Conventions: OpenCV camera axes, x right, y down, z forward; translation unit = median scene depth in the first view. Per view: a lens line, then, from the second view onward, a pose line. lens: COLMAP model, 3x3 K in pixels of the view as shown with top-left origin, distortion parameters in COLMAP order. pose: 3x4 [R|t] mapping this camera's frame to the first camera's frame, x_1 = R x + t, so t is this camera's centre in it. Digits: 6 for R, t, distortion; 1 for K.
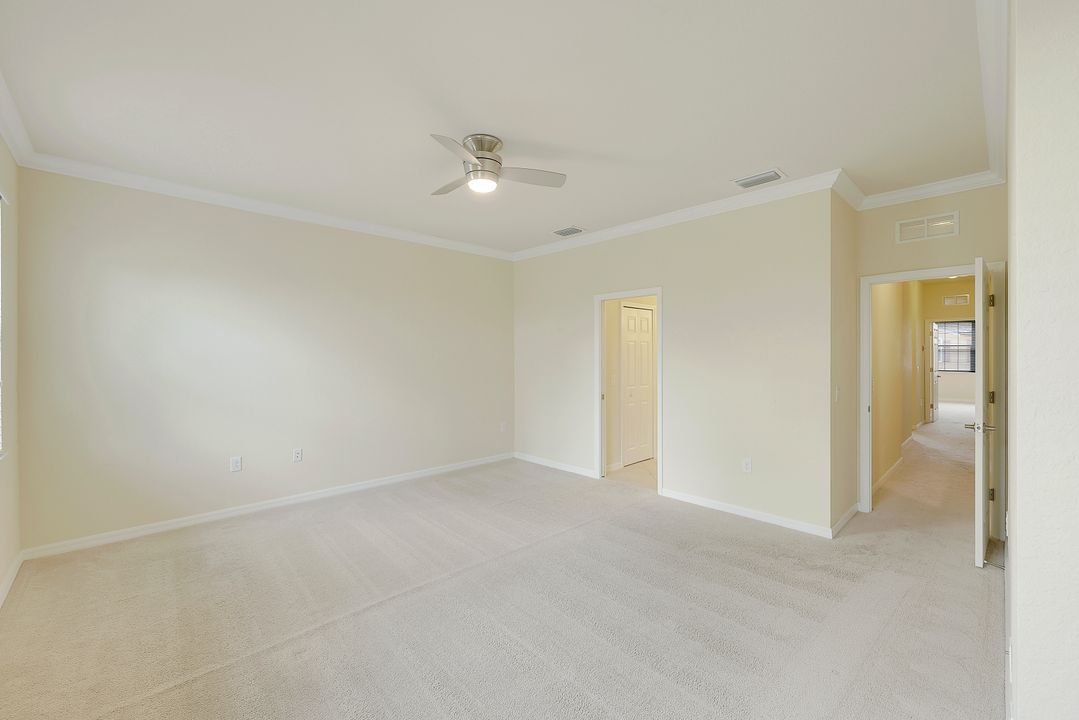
lens RADIAL K [[443.7, 0, 540.7], [0, 443.7, 346.5], [0, 0, 1]] dist [-0.000614, -0.000353]
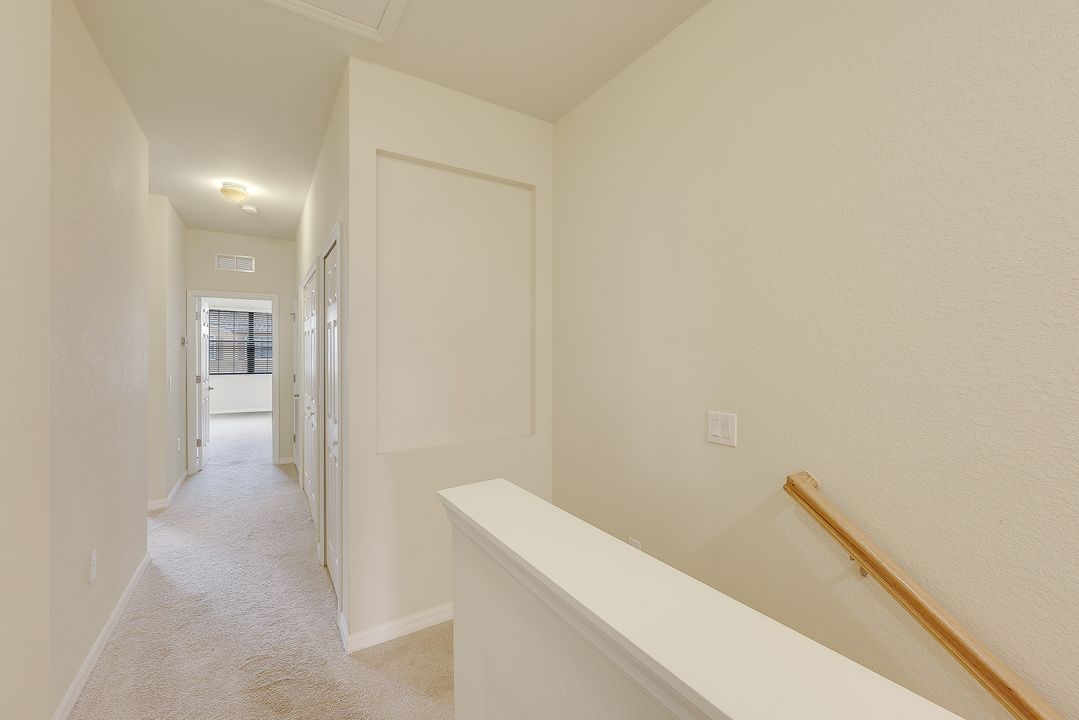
lens RADIAL K [[443.7, 0, 540.7], [0, 443.7, 346.5], [0, 0, 1]] dist [-0.000614, -0.000353]
pose [[0.201226, -0.002283, 0.979542, 0.403038], [-0.001346, 0.999996, 0.002607, 0.006977], [-0.979544, -0.001843, 0.201222, 0.443830]]
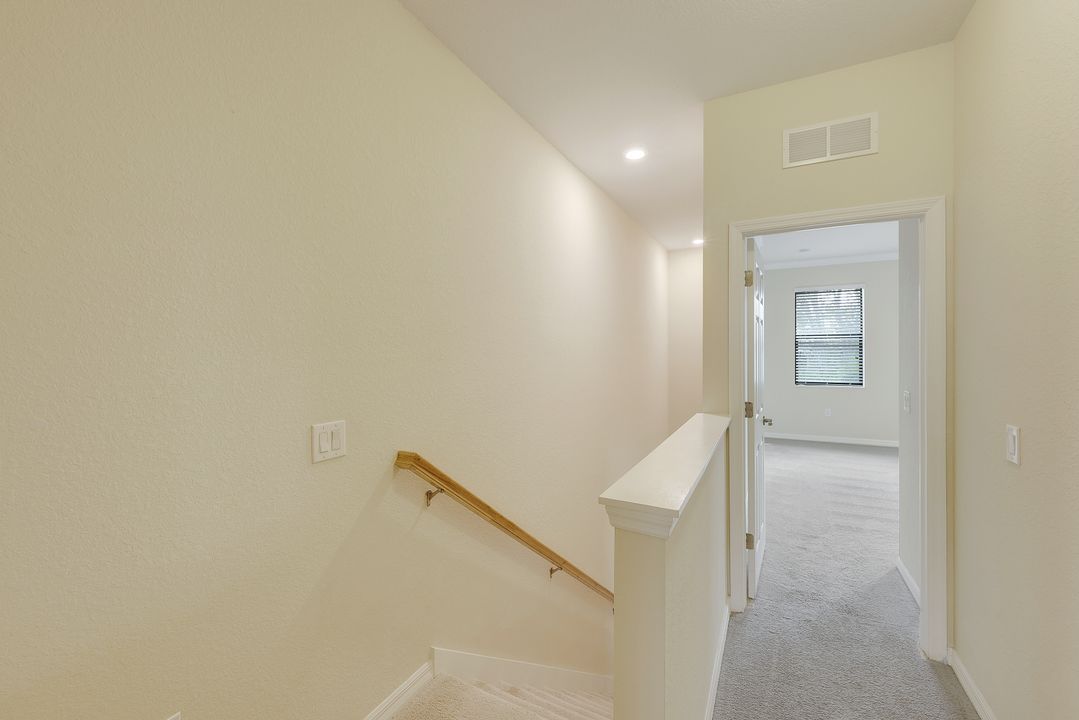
lens RADIAL K [[443.7, 0, 540.7], [0, 443.7, 346.5], [0, 0, 1]] dist [-0.000614, -0.000353]
pose [[0.964200, 0.000858, 0.265174, 0.662190], [-0.000494, 0.999999, -0.001440, 0.003445], [-0.265175, 0.001257, 0.964200, 0.743140]]
